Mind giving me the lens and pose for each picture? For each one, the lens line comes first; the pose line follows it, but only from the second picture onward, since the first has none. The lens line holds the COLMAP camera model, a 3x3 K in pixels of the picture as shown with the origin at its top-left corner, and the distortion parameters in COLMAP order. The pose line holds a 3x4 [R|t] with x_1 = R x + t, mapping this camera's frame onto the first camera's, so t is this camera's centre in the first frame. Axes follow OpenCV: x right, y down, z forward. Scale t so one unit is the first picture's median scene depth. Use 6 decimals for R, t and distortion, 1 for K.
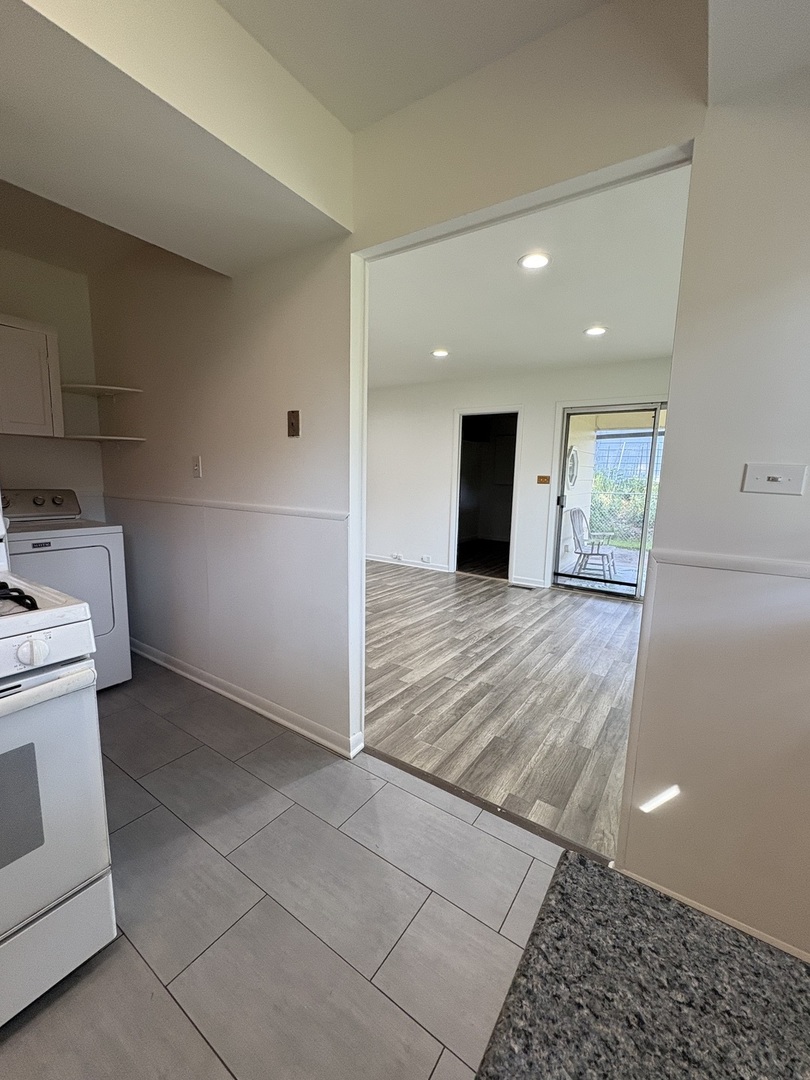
lens RADIAL K [[443.0, 0, 408.9], [0, 443.0, 537.9], [0, 0, 1]] dist [-0.002614, -0.000150]
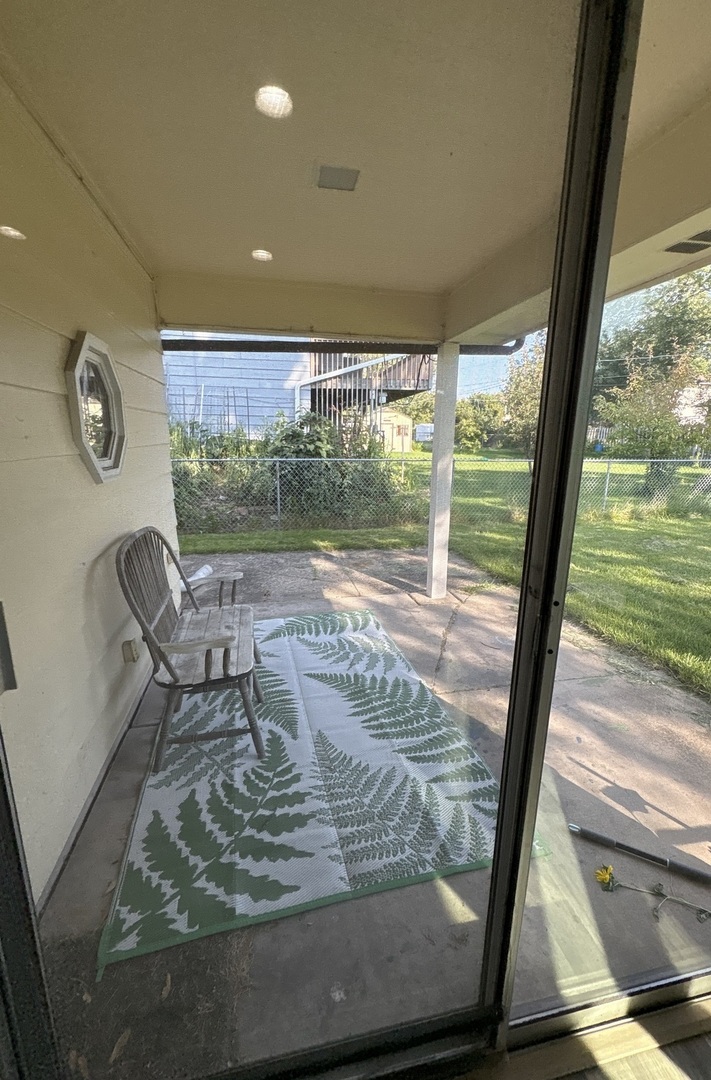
lens RADIAL K [[434.1, 0, 355.4], [0, 434.1, 534.9], [0, 0, 1]] dist [-0.000143, -0.000022]
pose [[0.700944, -0.171407, 0.692313, 0.443087], [0.104724, 0.984905, 0.137819, -0.157414], [-0.705486, -0.024101, 0.708314, 1.082292]]
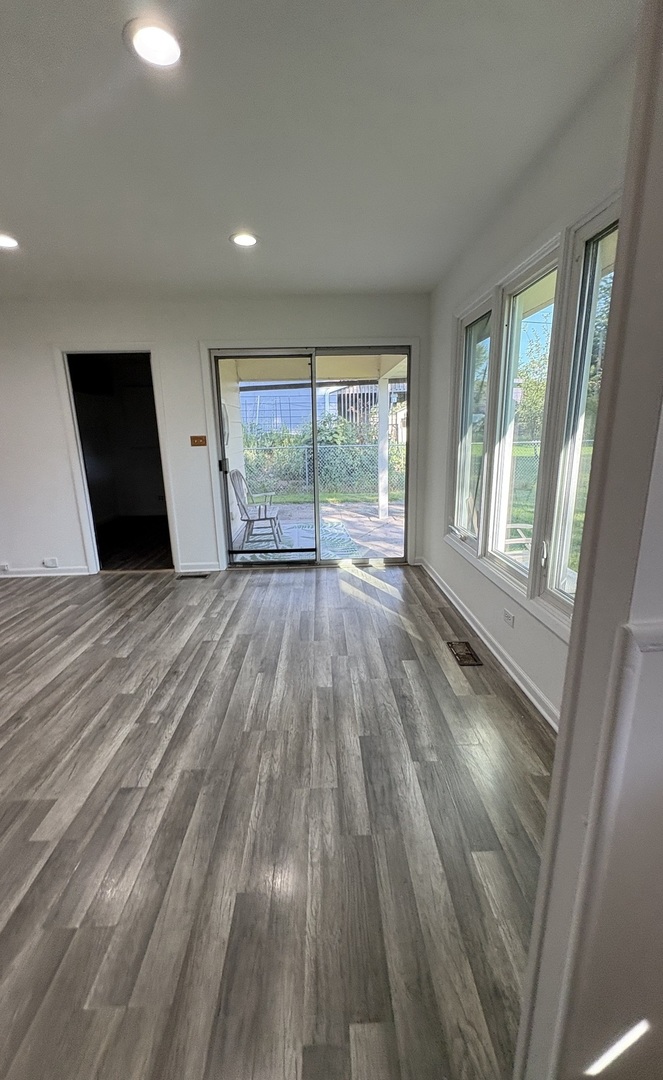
lens RADIAL K [[437.5, 0, 331.0], [0, 437.5, 540.6], [0, 0, 1]] dist [-0.000945, 0.000161]
pose [[0.811239, -0.180588, 0.556129, 0.031484], [0.121747, 0.982434, 0.141424, -0.046829], [-0.571899, -0.047021, 0.818975, 0.261631]]
